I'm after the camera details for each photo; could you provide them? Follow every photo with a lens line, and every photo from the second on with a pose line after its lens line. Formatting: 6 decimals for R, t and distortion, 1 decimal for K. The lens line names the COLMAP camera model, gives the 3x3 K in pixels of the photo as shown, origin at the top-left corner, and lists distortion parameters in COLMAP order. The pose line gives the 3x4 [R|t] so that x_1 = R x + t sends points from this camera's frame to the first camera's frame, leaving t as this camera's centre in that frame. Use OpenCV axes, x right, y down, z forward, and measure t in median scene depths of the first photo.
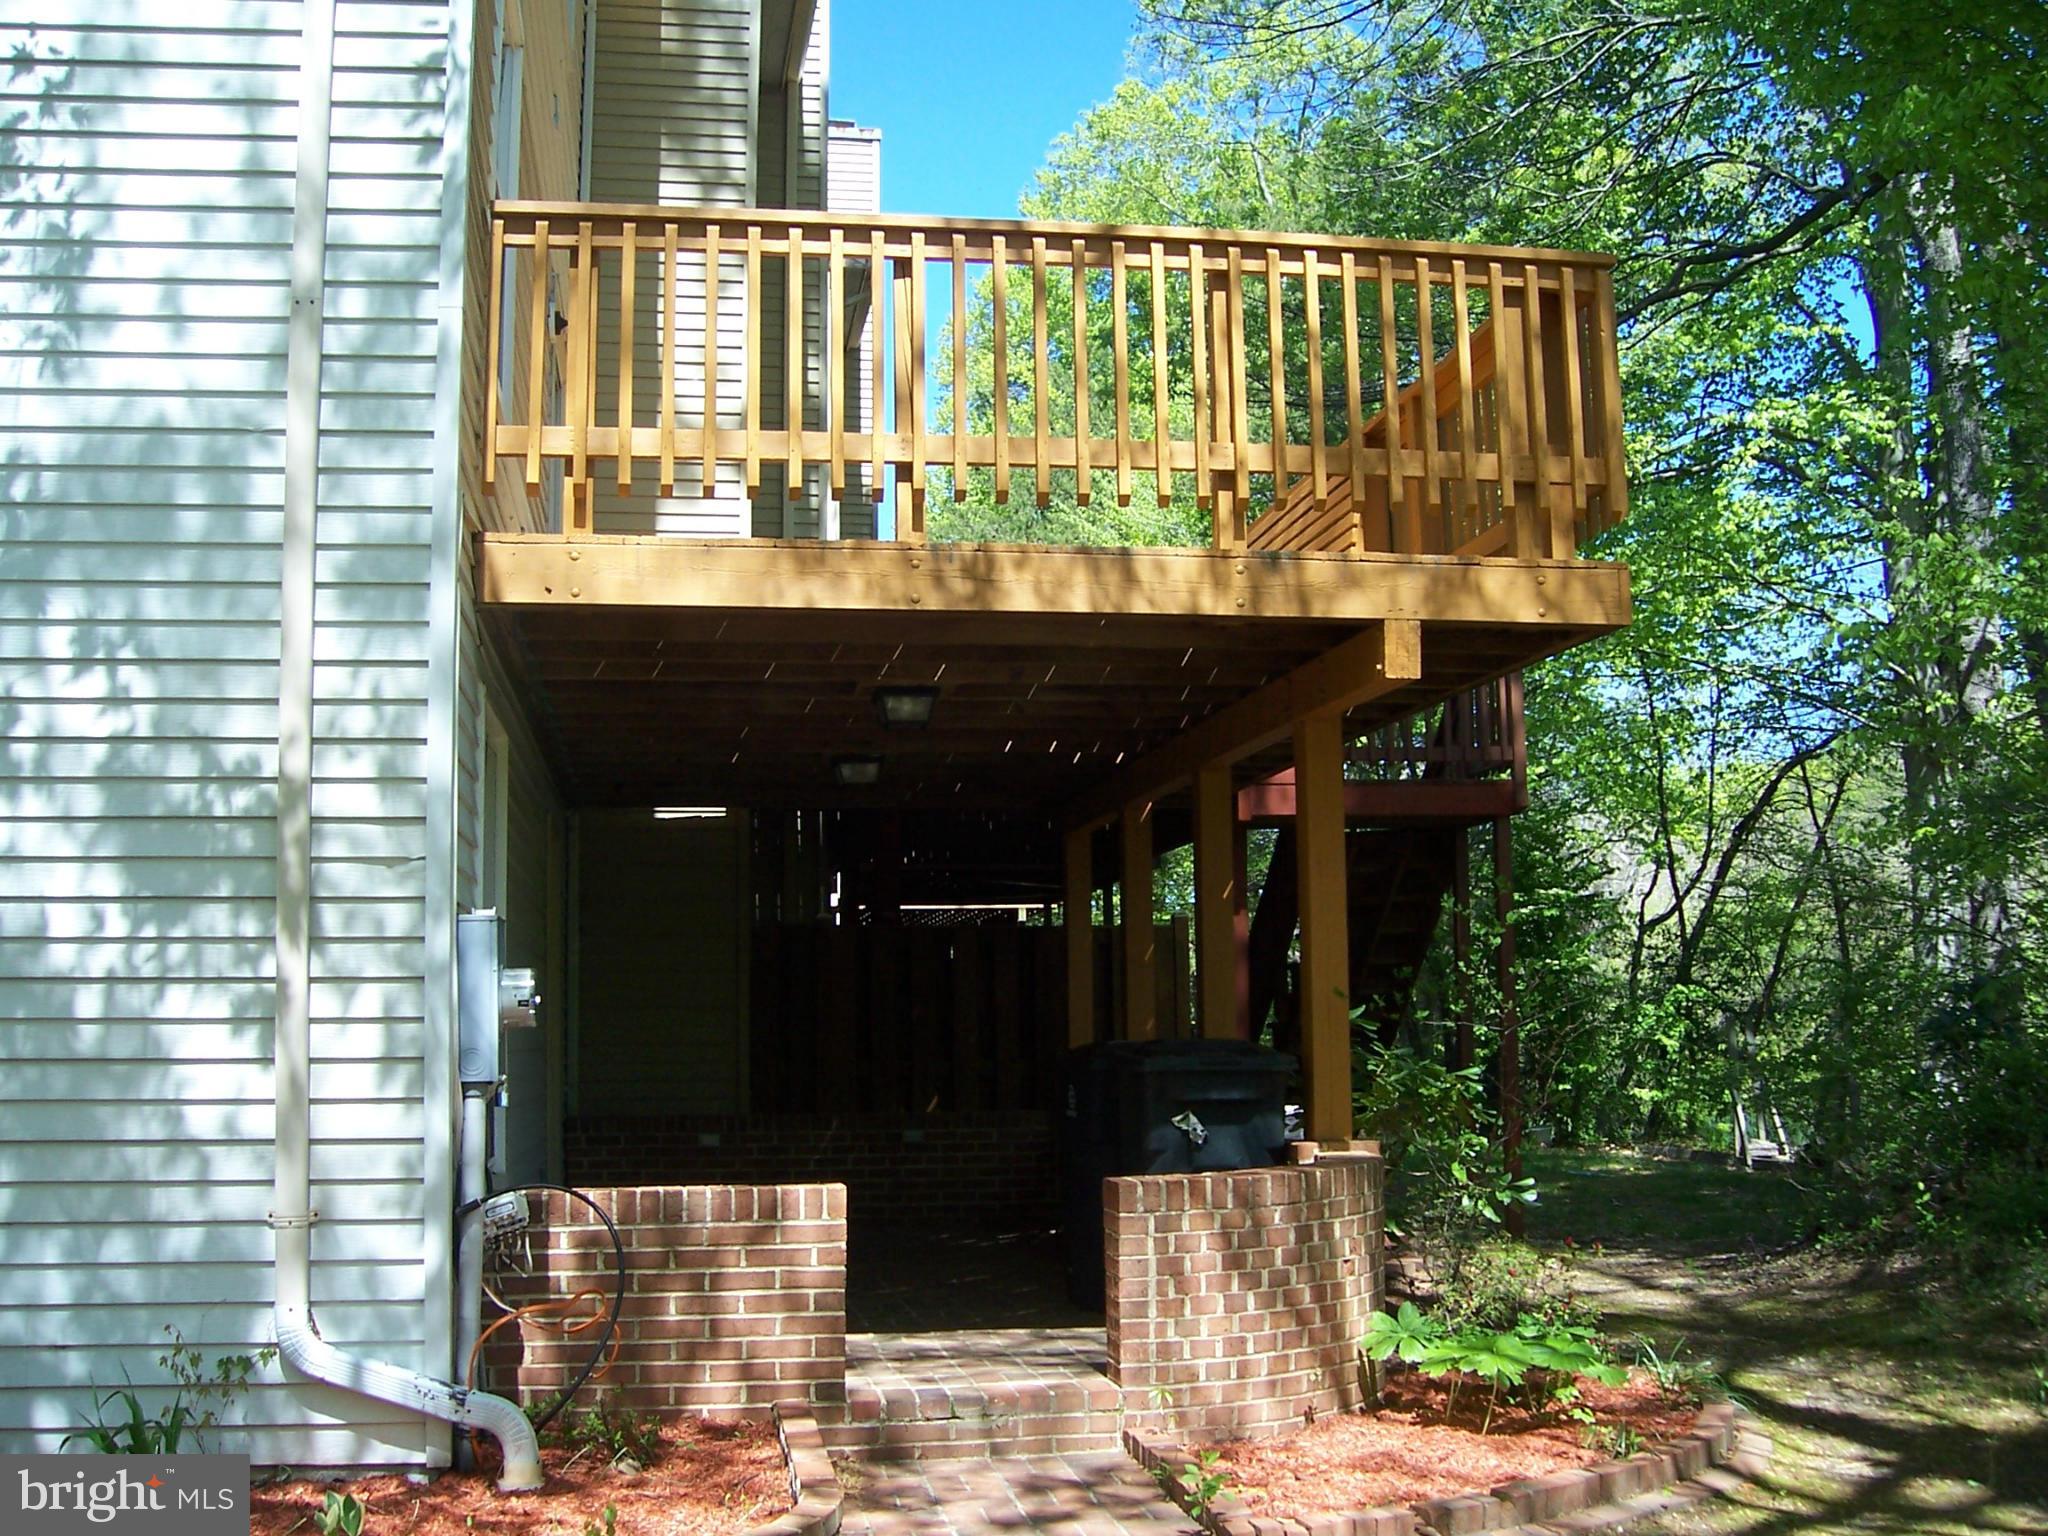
lens RADIAL K [[2147.1, 0, 1052.1], [0, 2147.1, 774.1], [0, 0, 1]] dist [-0.169327, 0.115853]
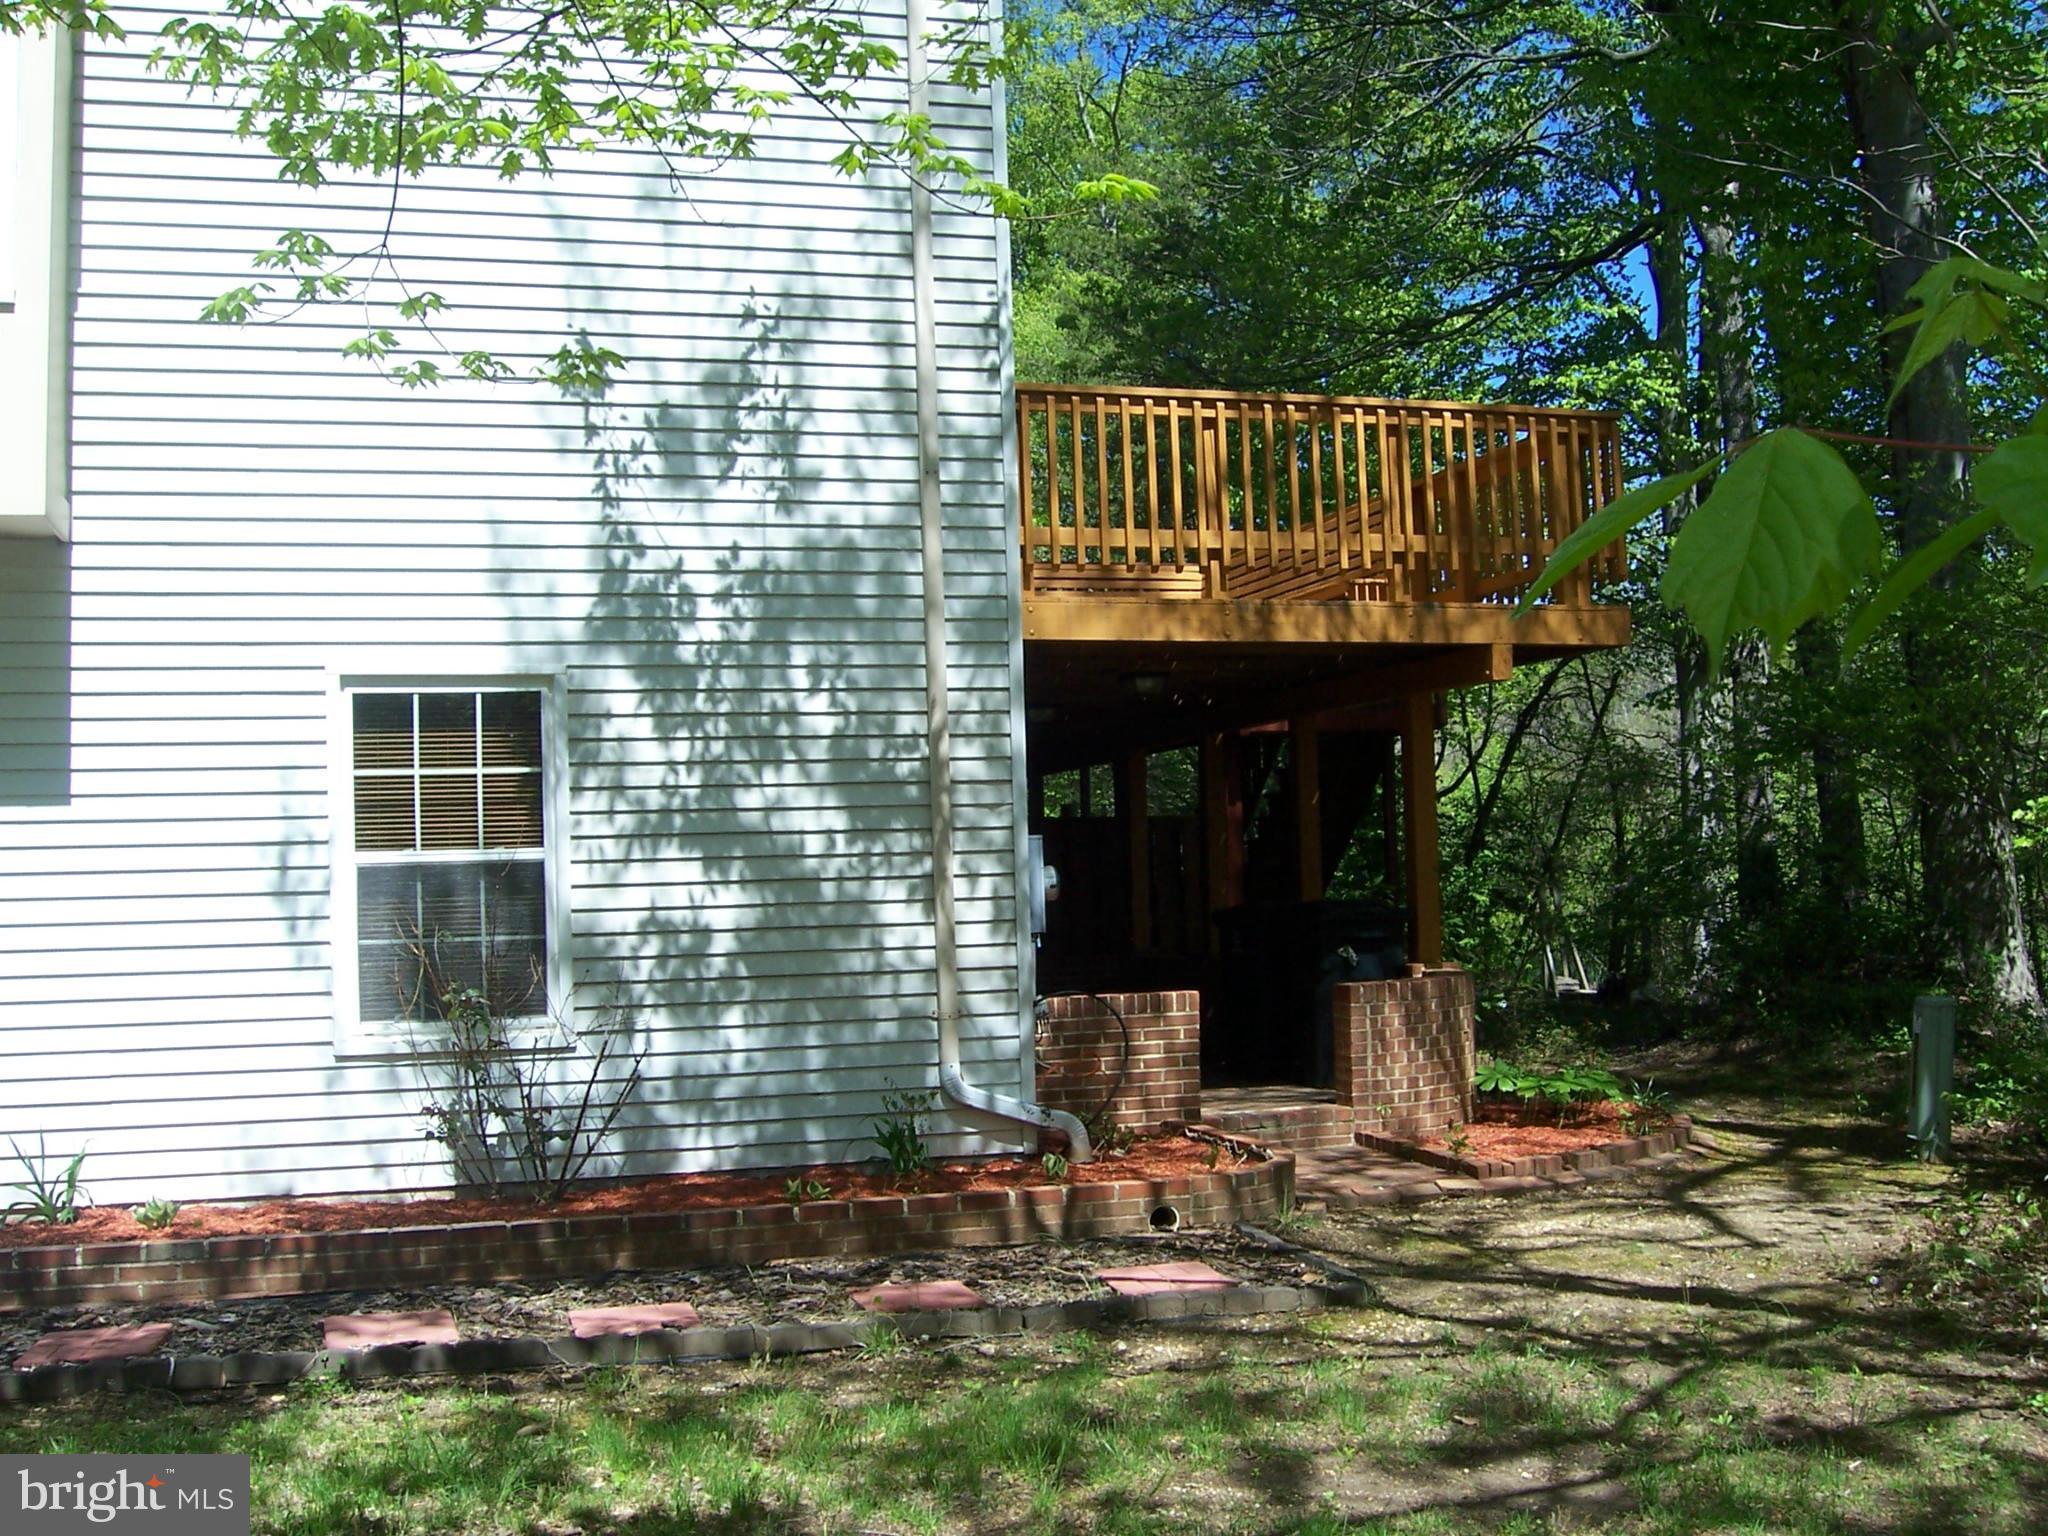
lens RADIAL K [[2147.1, 0, 1052.1], [0, 2147.1, 774.1], [0, 0, 1]] dist [-0.169327, 0.115853]
pose [[0.991066, -0.006590, 0.133211, -0.485047], [-0.002091, 0.997888, 0.064919, -0.094850], [-0.133358, -0.064617, 0.988959, -0.707742]]
